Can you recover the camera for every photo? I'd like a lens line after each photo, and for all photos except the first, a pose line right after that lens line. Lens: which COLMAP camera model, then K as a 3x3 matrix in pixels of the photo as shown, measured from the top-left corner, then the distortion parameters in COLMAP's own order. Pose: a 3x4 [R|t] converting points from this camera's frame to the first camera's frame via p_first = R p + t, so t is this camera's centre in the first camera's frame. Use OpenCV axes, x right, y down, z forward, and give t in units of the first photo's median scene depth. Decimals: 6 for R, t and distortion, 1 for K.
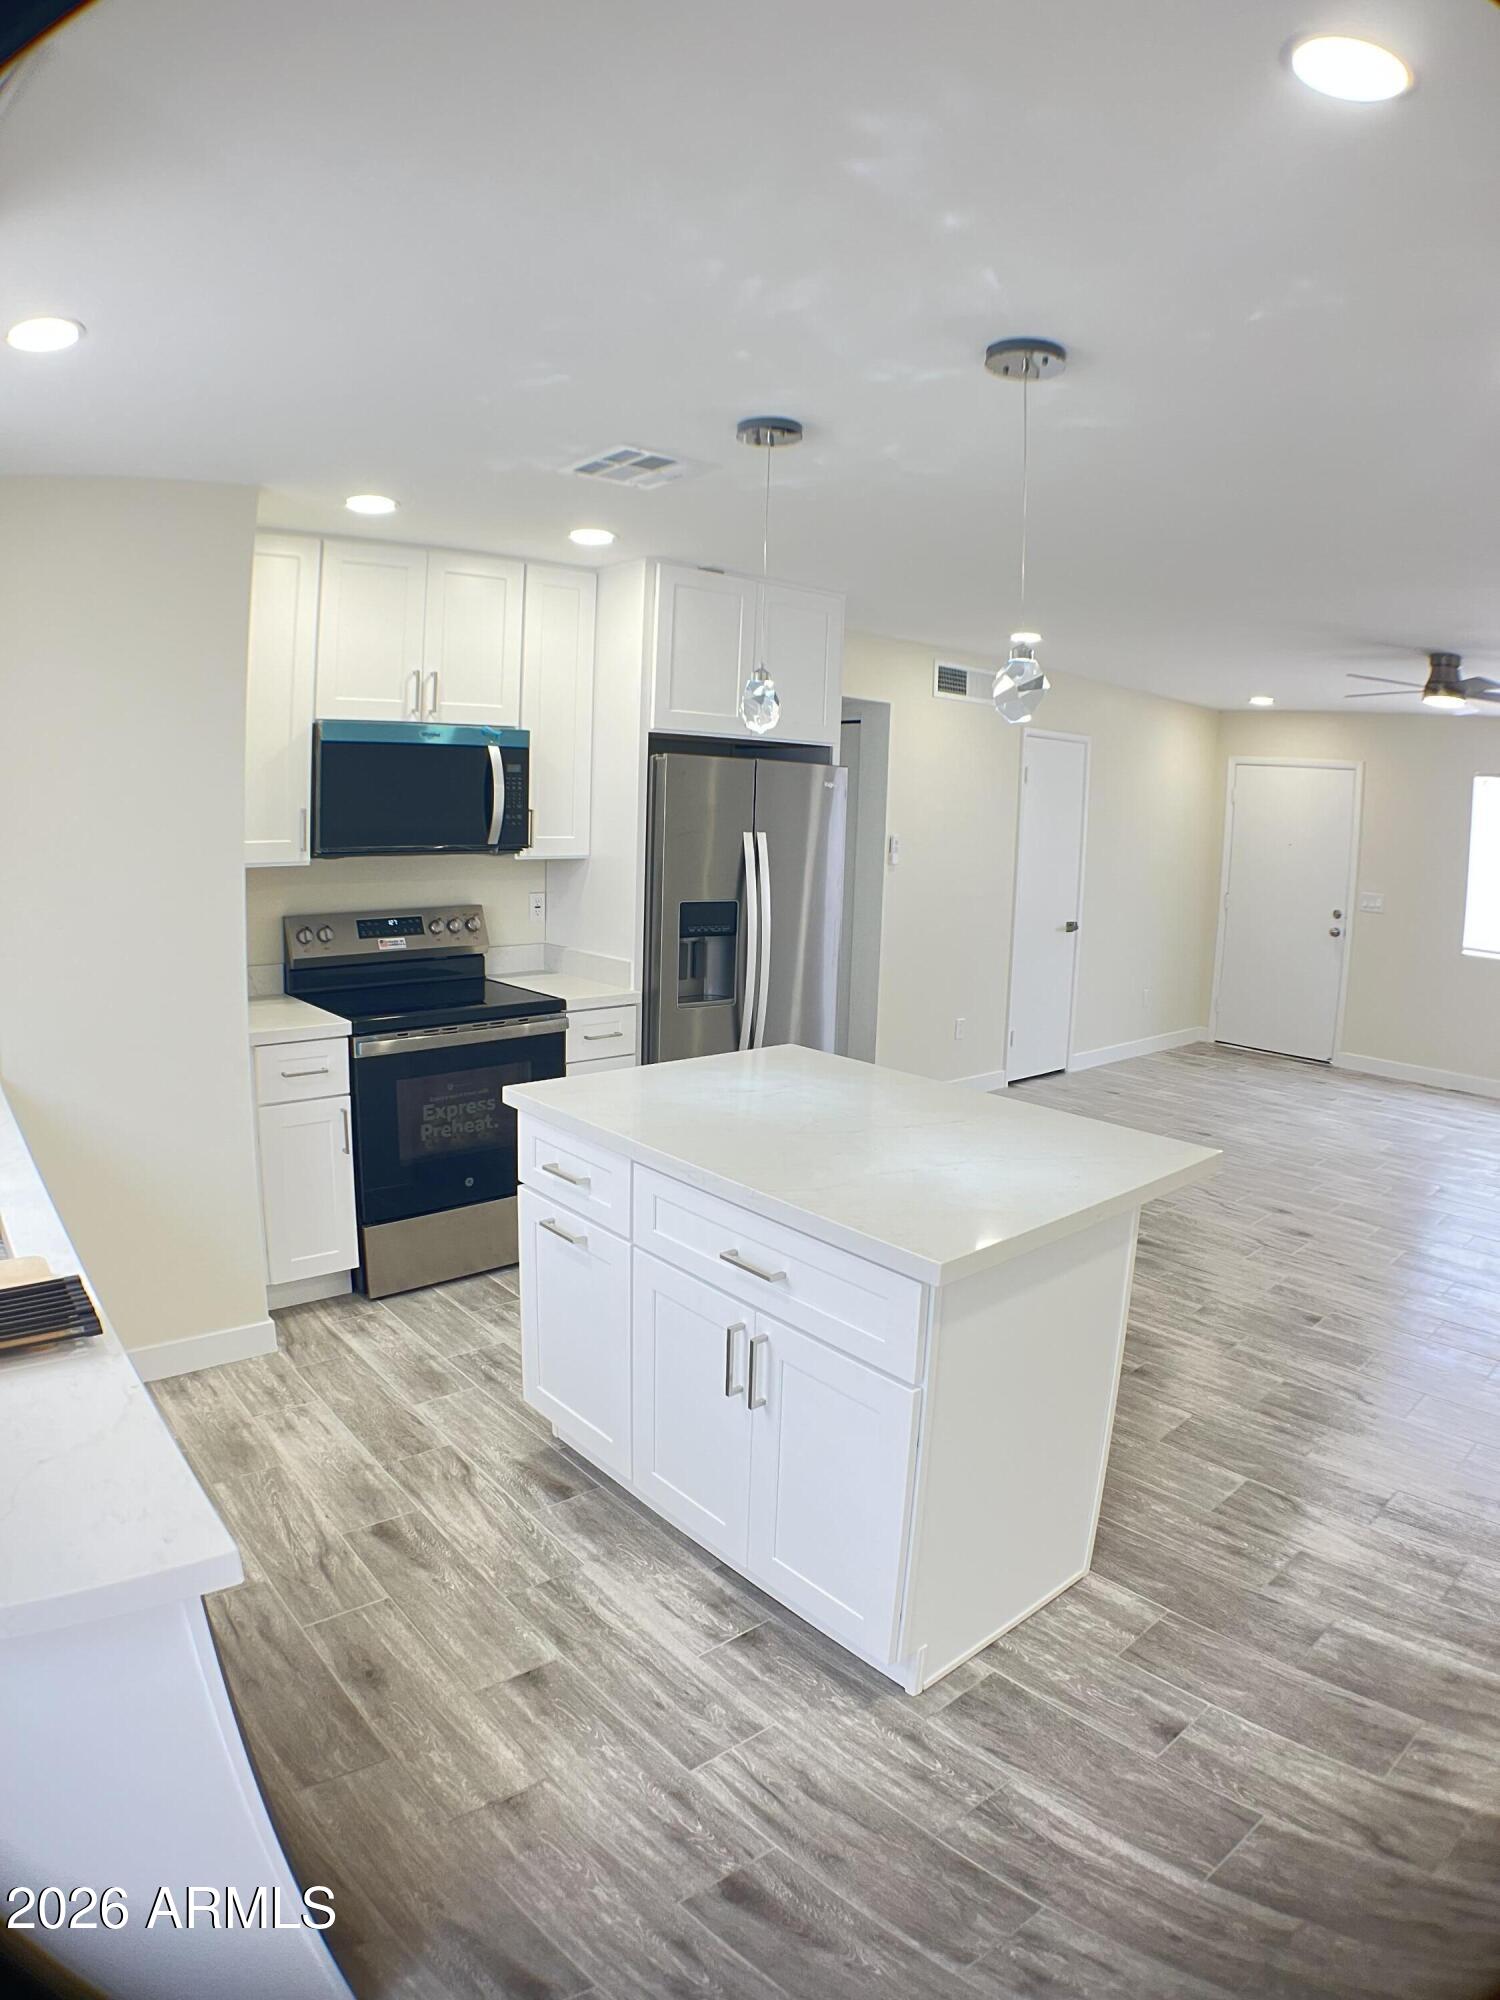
lens RADIAL K [[1141.0, 0, 727.2], [0, 1141.0, 1006.7], [0, 0, 1]] dist [-0.220390, 0.032684]
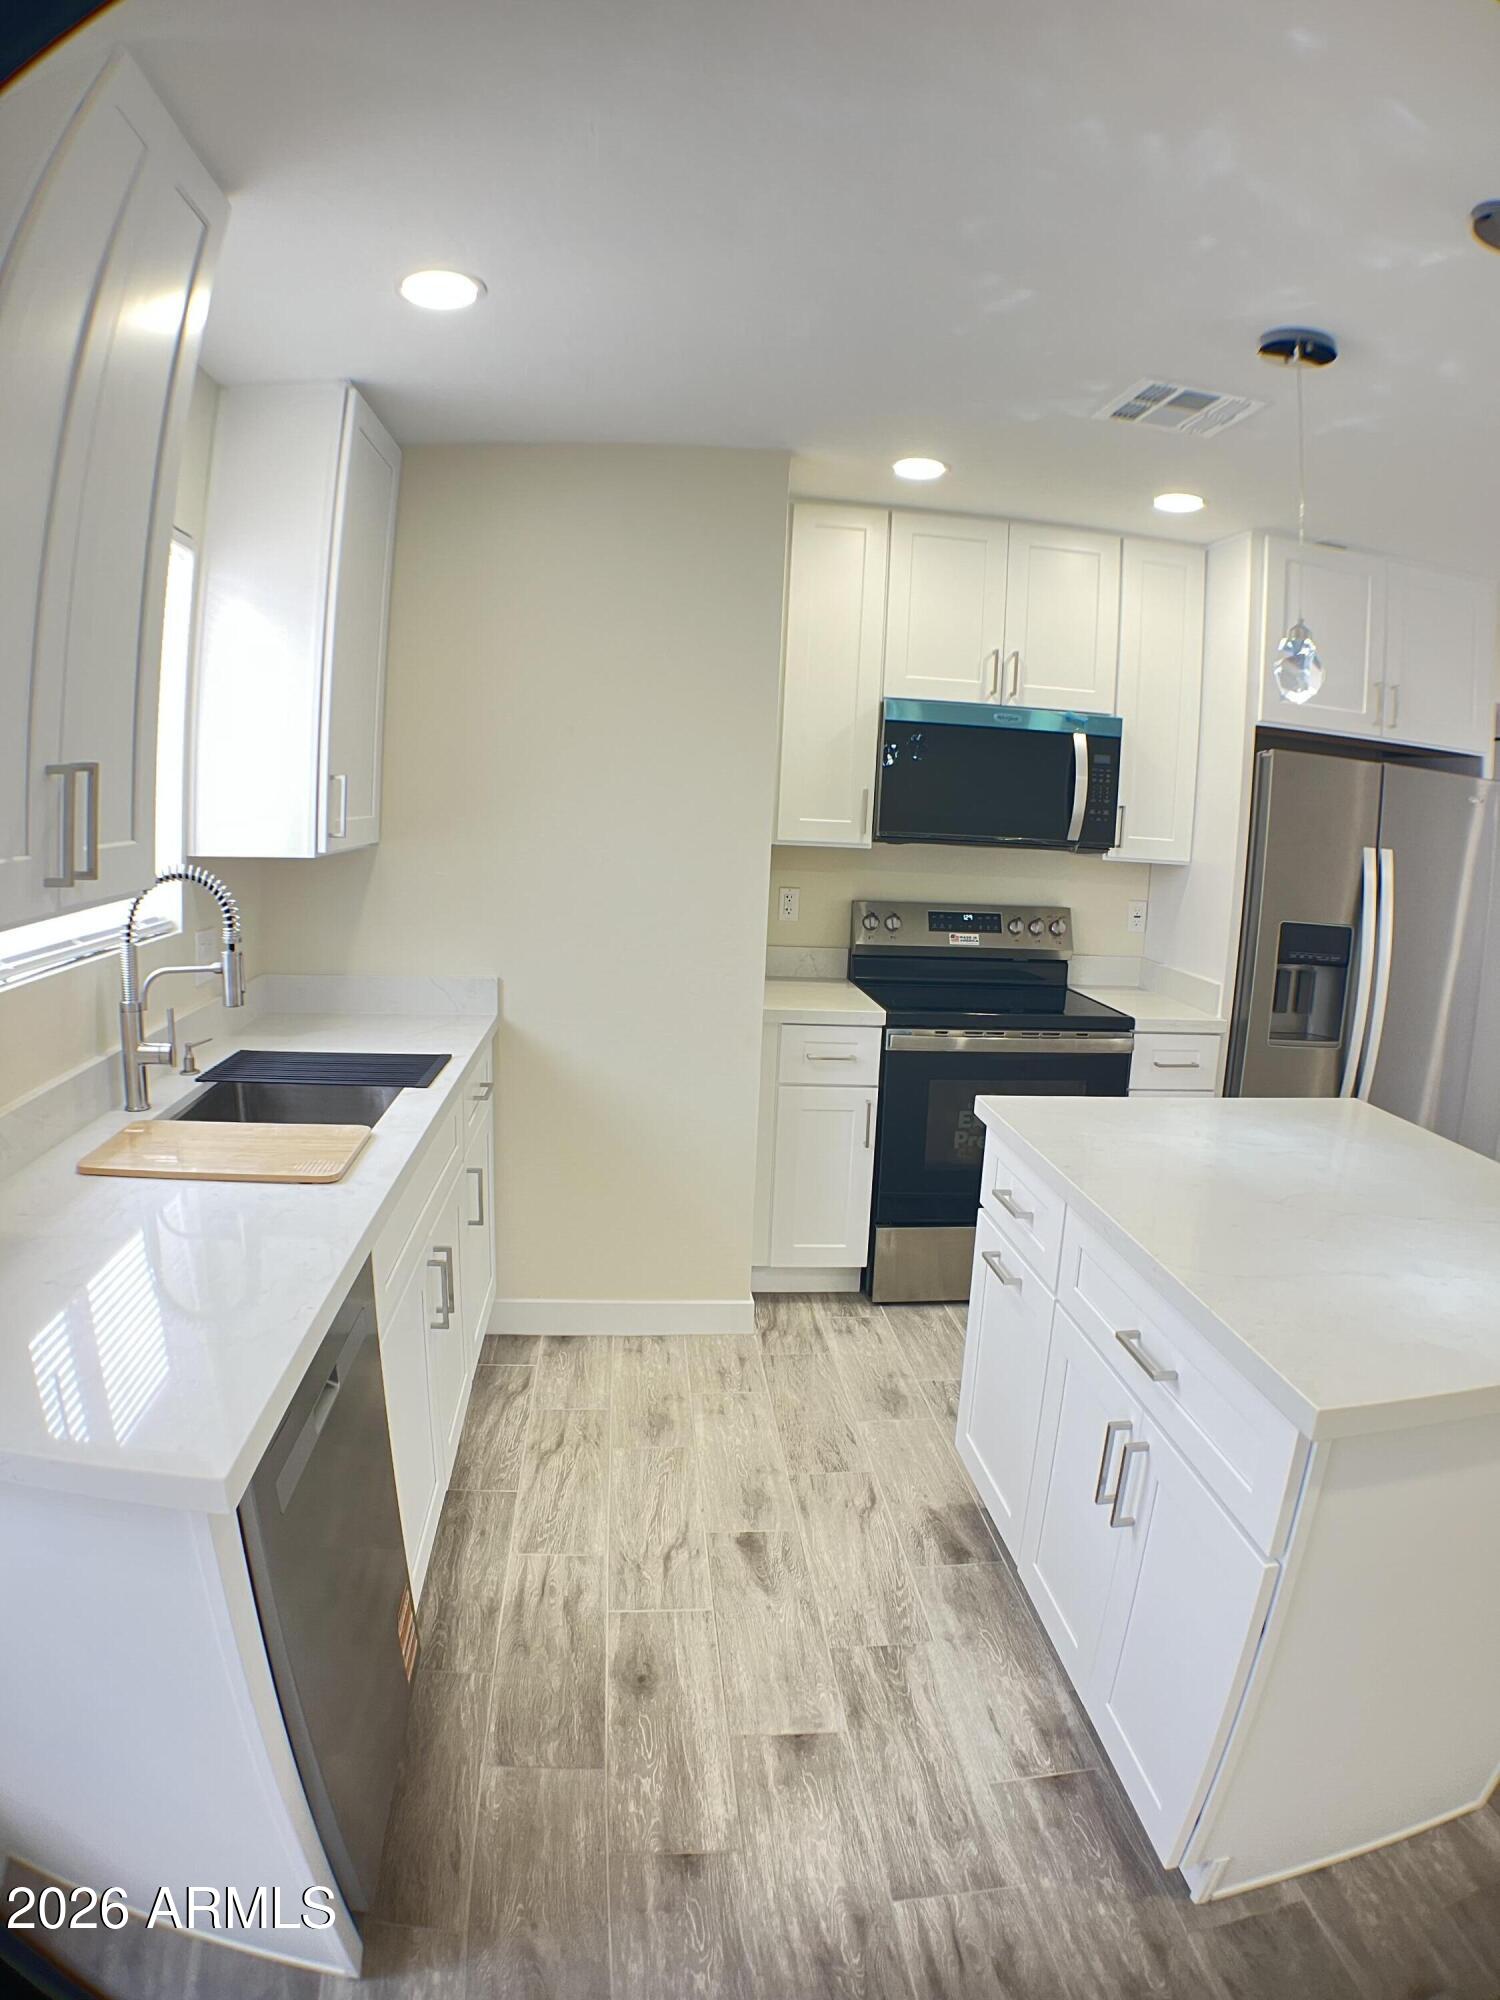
lens RADIAL K [[1151.9, 0, 750.0], [0, 1151.9, 1000.0], [0, 0, 1]] dist [-0.207677, 0.001386]
pose [[0.829218, 0.105897, -0.548801, 0.102230], [-0.116614, 0.993058, 0.015421, 0.001515], [0.546624, 0.051210, 0.835811, 0.103967]]
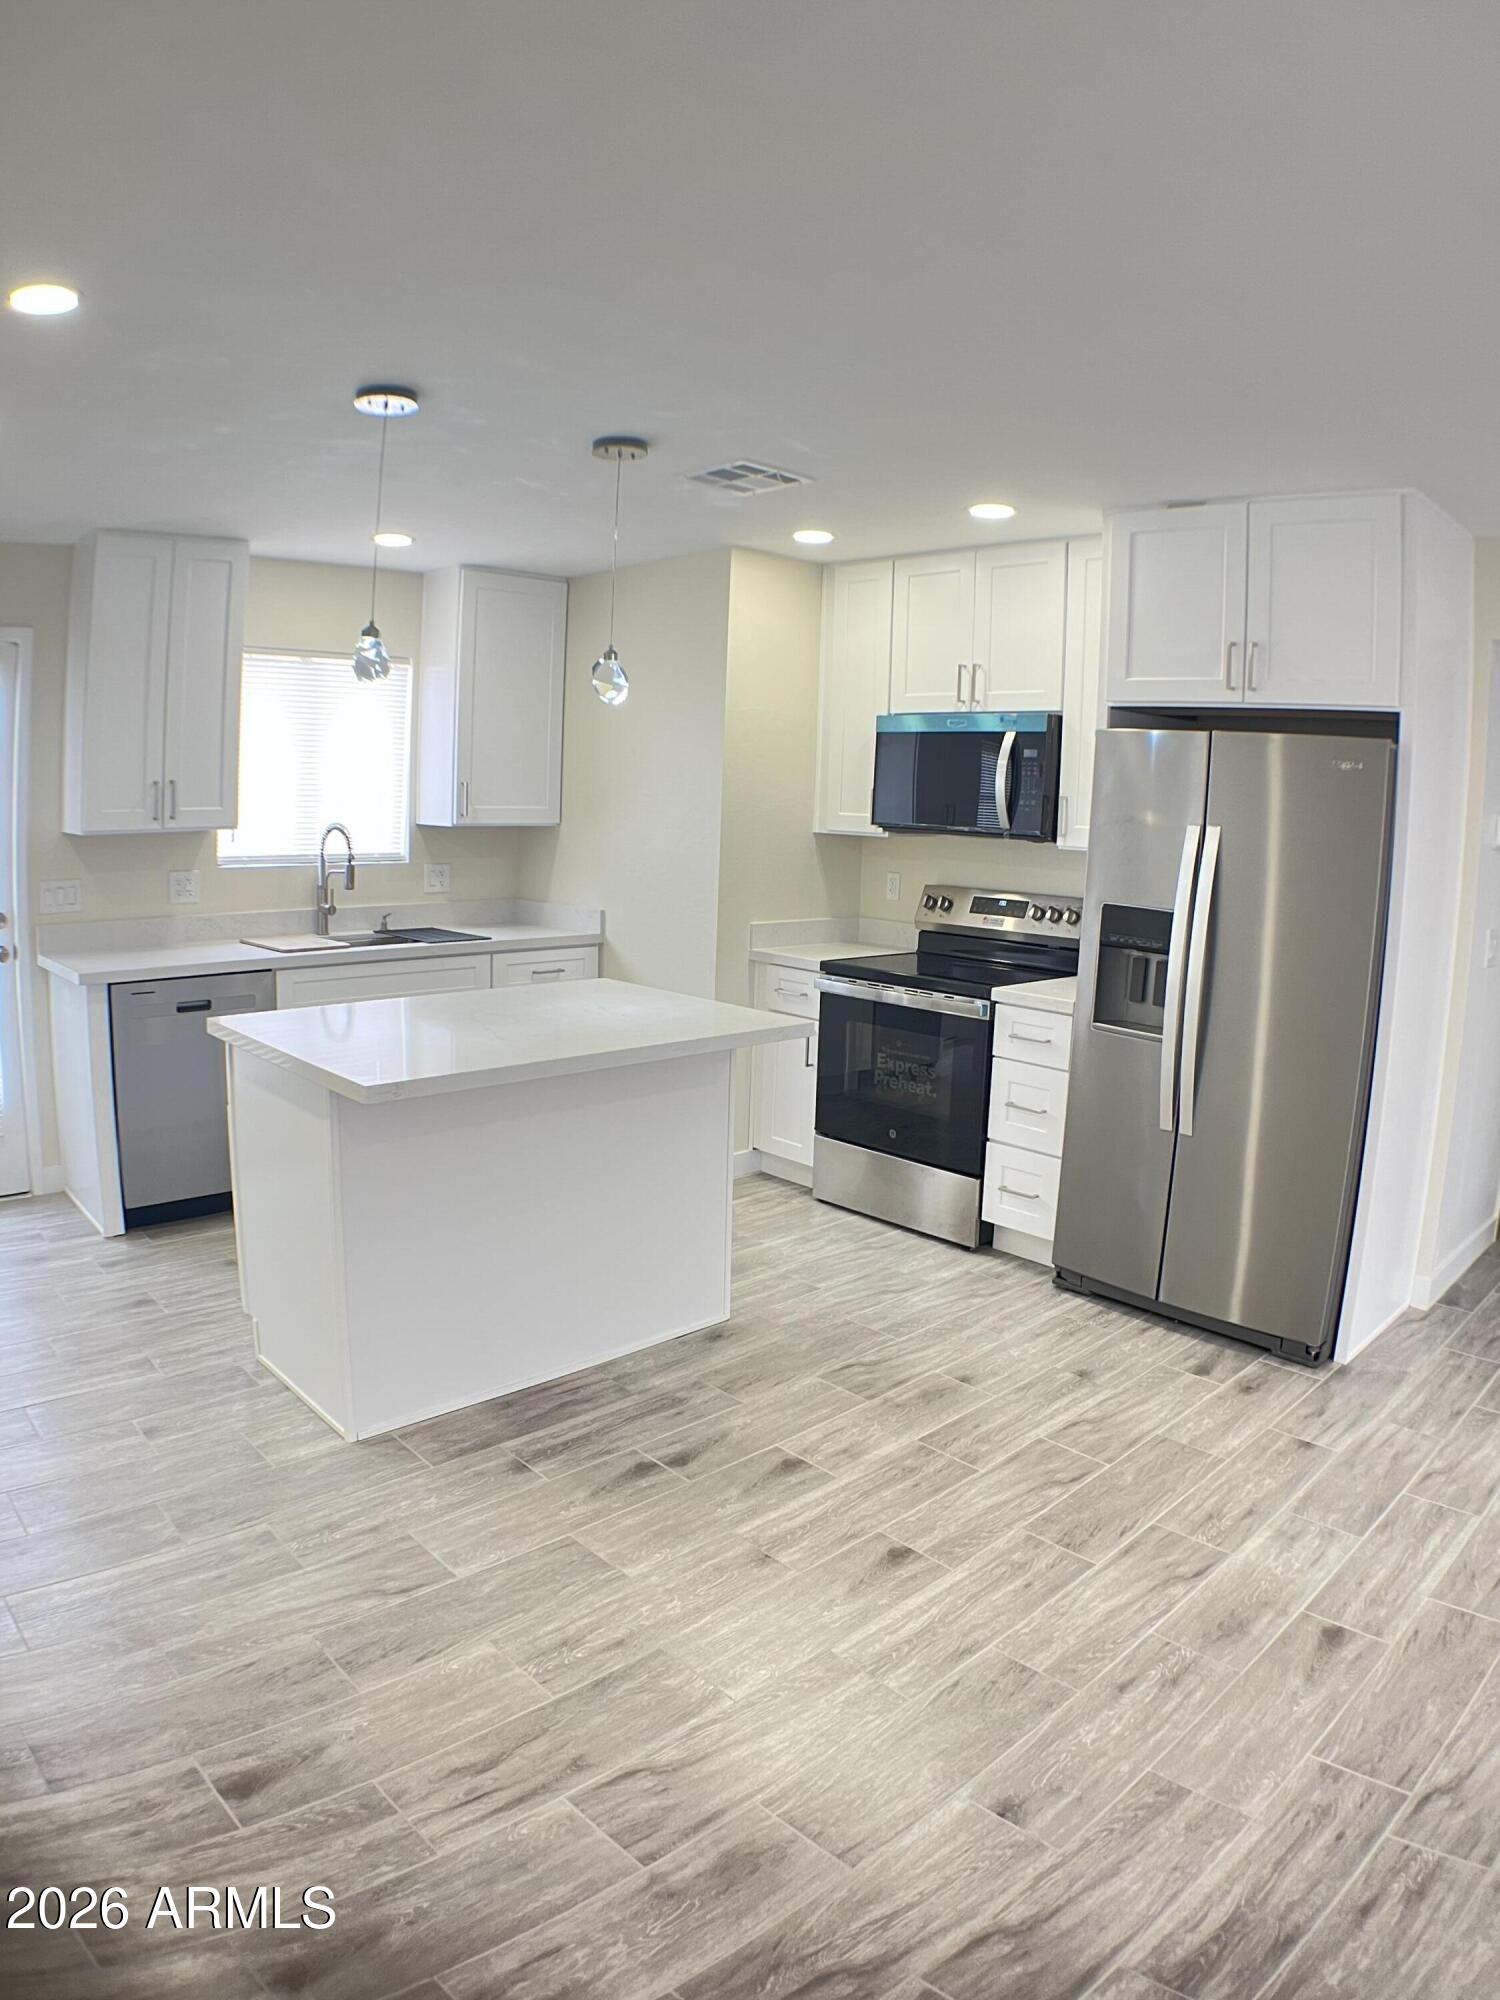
lens RADIAL K [[1276.1, 0, 750.0], [0, 1276.1, 1000.0], [0, 0, 1]] dist [-0.221173, 0.021070]
pose [[0.070540, 0.137008, -0.988055, 1.003990], [-0.199922, 0.972366, 0.120559, -0.094028], [0.977269, 0.189030, 0.095982, 0.768347]]
